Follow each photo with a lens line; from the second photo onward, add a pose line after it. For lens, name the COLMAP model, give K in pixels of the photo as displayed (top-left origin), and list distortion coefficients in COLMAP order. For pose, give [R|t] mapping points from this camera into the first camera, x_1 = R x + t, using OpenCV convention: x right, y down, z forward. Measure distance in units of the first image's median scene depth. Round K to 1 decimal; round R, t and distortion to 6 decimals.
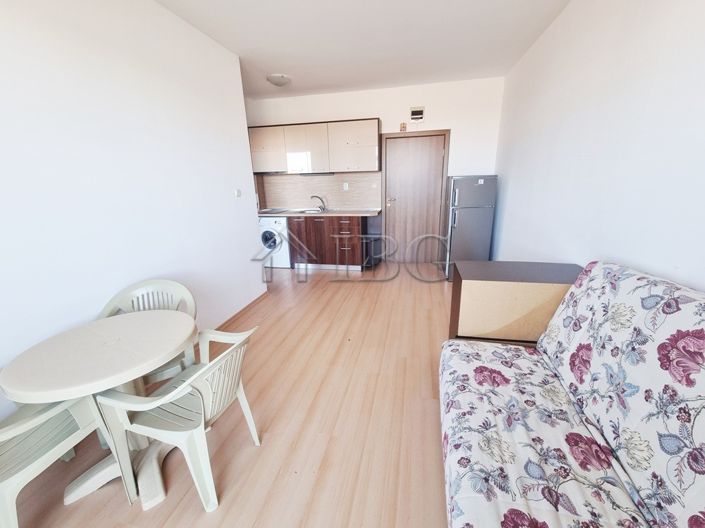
lens RADIAL K [[285.4, 0, 354.2], [0, 285.4, 265.5], [0, 0, 1]] dist [0.002116, -0.000739]
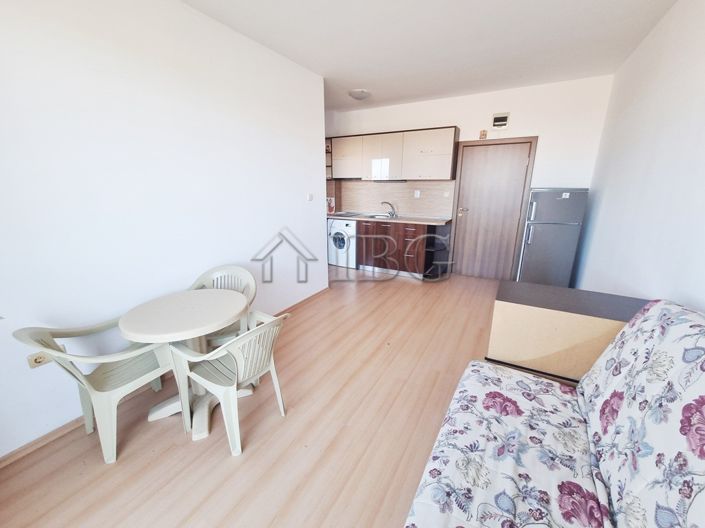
lens RADIAL K [[285.4, 0, 354.2], [0, 285.4, 265.5], [0, 0, 1]] dist [0.002116, -0.000739]
pose [[0.954727, 0.107265, -0.277473, 0.184590], [-0.110911, 0.993827, 0.002570, -0.014984], [0.276036, 0.028321, 0.960730, -0.053136]]
